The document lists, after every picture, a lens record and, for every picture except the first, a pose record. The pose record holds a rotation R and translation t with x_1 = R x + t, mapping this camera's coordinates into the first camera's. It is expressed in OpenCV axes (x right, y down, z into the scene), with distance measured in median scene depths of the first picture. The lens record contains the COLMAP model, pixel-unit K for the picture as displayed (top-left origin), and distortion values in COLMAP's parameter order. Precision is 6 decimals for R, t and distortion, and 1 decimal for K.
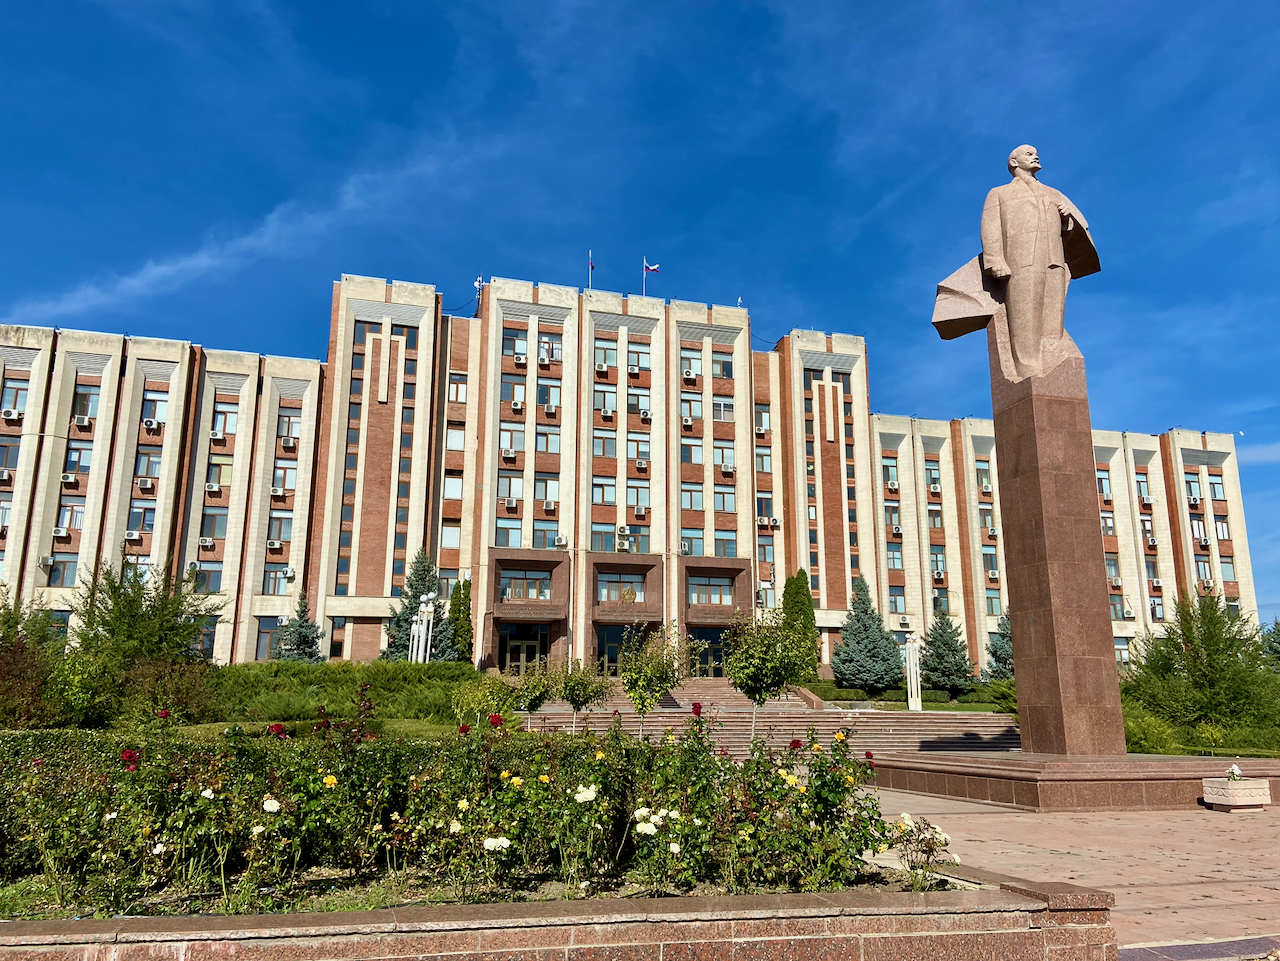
lens RADIAL K [[1012.1, 0, 672.1], [0, 1012.1, 478.8], [0, 0, 1]] dist [0.132643, -0.166016]
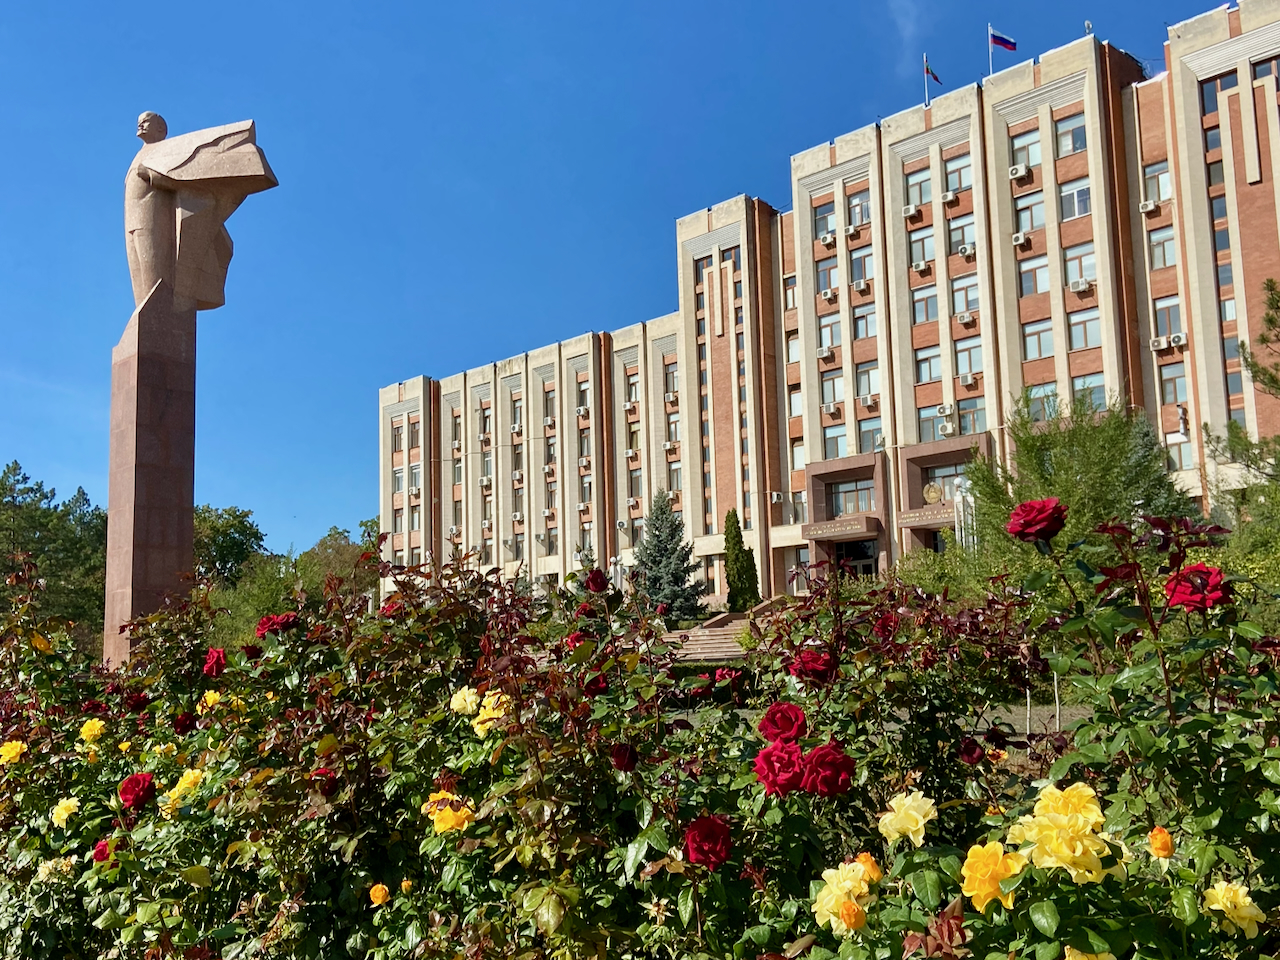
lens RADIAL K [[1306.3, 0, 637.2], [0, 1306.3, 500.3], [0, 0, 1]] dist [0.126475, -0.139325]
pose [[0.450795, -0.136076, -0.882195, 0.734650], [0.230556, 0.972526, -0.032197, 0.096677], [0.862339, -0.188881, 0.469783, 0.302558]]
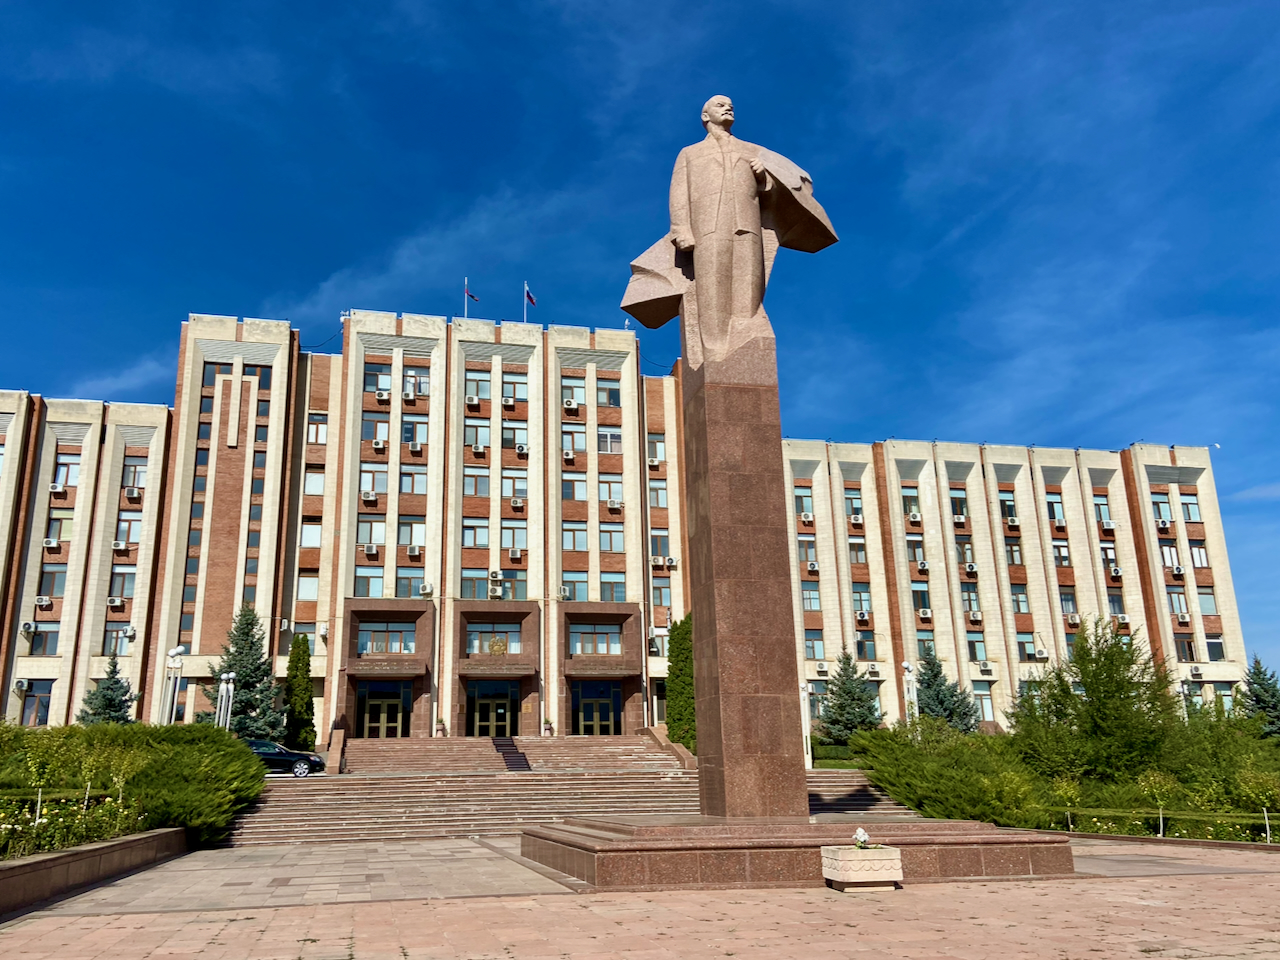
lens RADIAL K [[1055.7, 0, 594.9], [0, 1055.7, 484.4], [0, 0, 1]] dist [0.131291, -0.159240]
pose [[0.995361, -0.038030, -0.088374, 0.129173], [0.034210, 0.998431, -0.044340, 0.014228], [0.089922, 0.041111, 0.995100, 0.051472]]
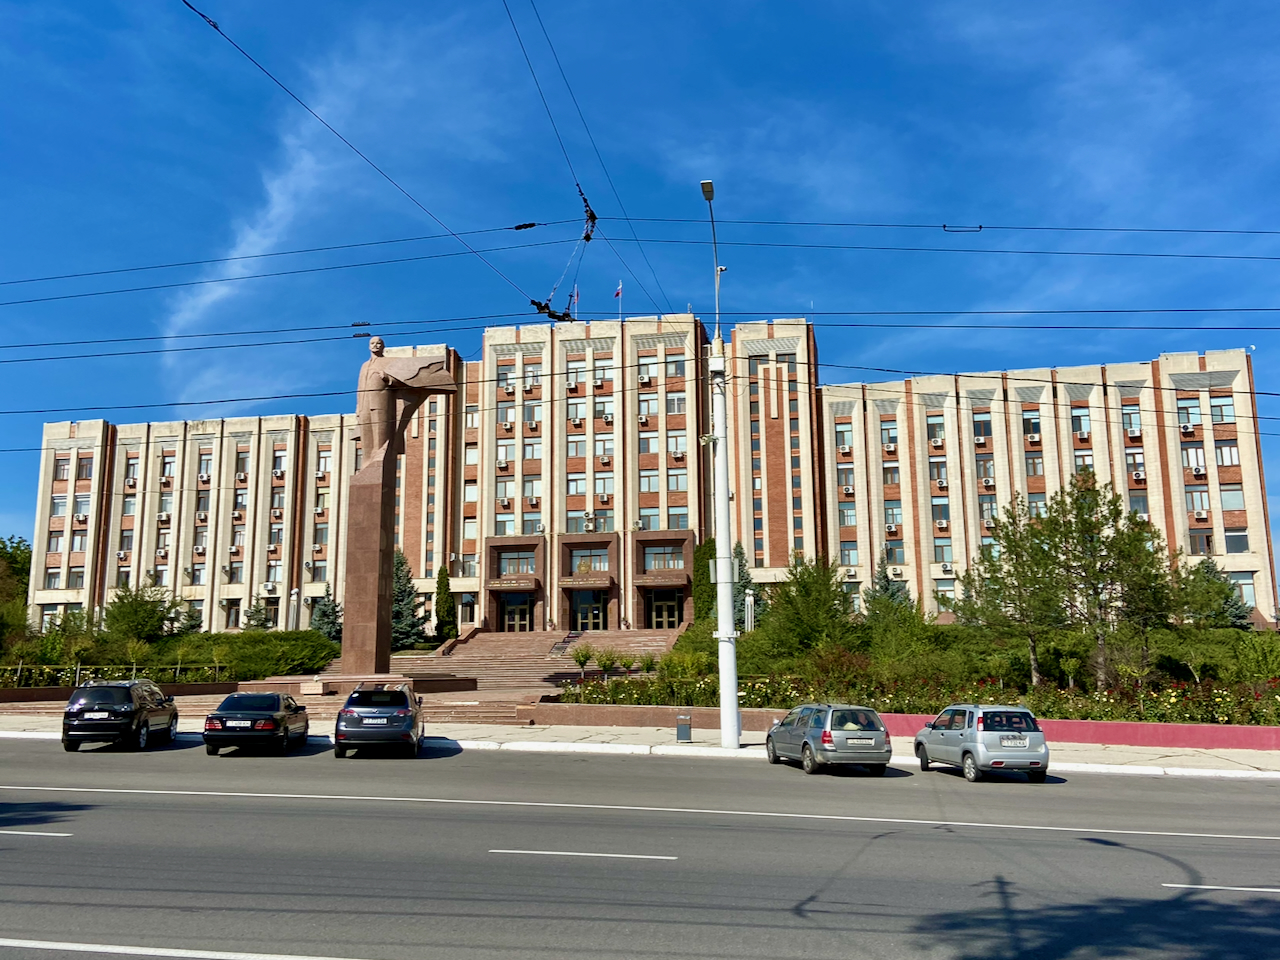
lens RADIAL K [[1182.2, 0, 640.9], [0, 1182.2, 442.6], [0, 0, 1]] dist [0.090212, -0.011249]
pose [[0.872300, -0.100979, -0.478431, 0.720205], [0.120670, 0.992637, 0.010503, -0.045730], [0.473848, -0.066894, 0.878062, -0.251911]]
